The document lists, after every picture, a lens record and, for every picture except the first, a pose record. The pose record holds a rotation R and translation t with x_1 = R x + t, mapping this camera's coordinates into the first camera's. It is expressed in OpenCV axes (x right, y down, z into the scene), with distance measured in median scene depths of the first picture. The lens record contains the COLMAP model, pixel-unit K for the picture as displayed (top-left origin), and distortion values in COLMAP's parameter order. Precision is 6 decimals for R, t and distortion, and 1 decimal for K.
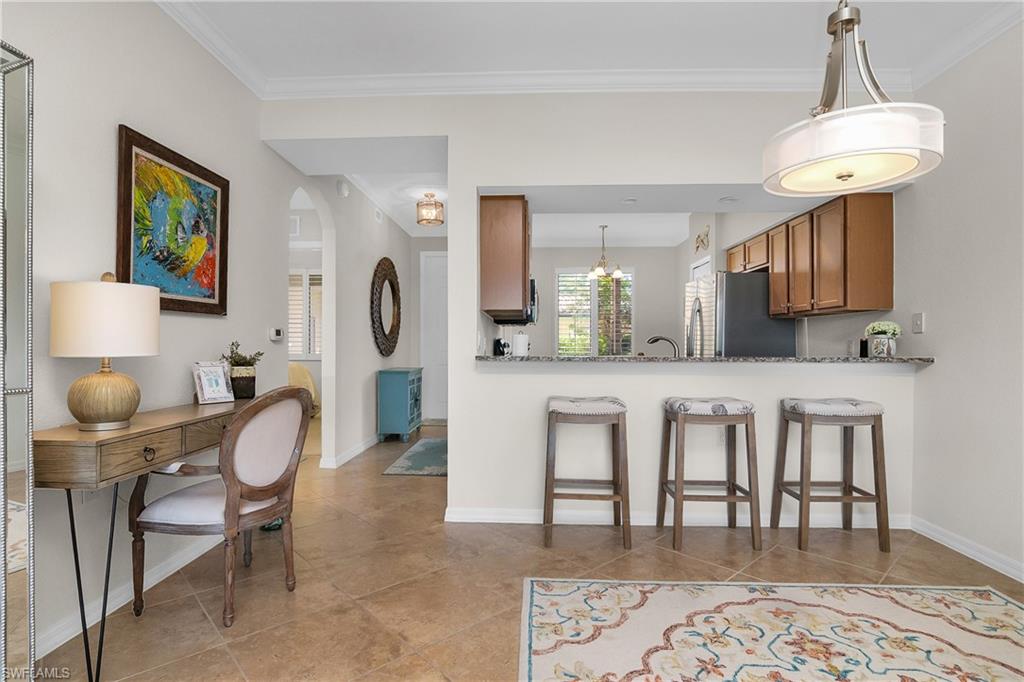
lens RADIAL K [[498.8, 0, 512.0], [0, 498.8, 341.0], [0, 0, 1]] dist [-0.022458, 0.000303]
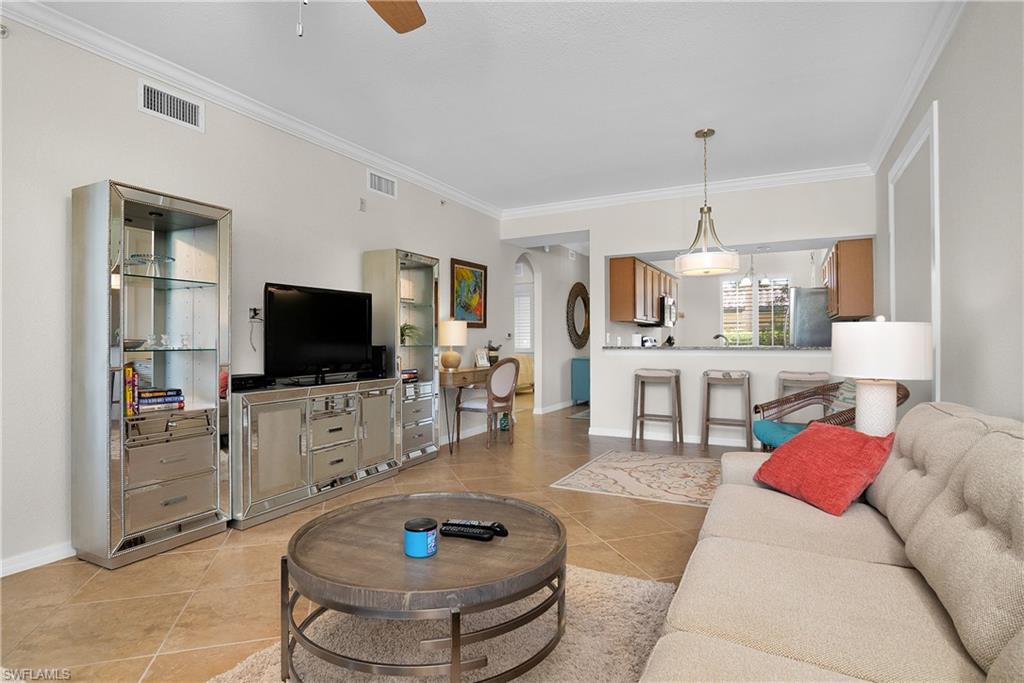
lens RADIAL K [[498.8, 0, 512.0], [0, 498.8, 341.5], [0, 0, 1]] dist [-0.022458, 0.000303]
pose [[0.897995, -0.002885, -0.439996, 0.503613], [0.006293, 0.999960, 0.006286, -0.004900], [0.439961, -0.008414, 0.897978, -0.948527]]
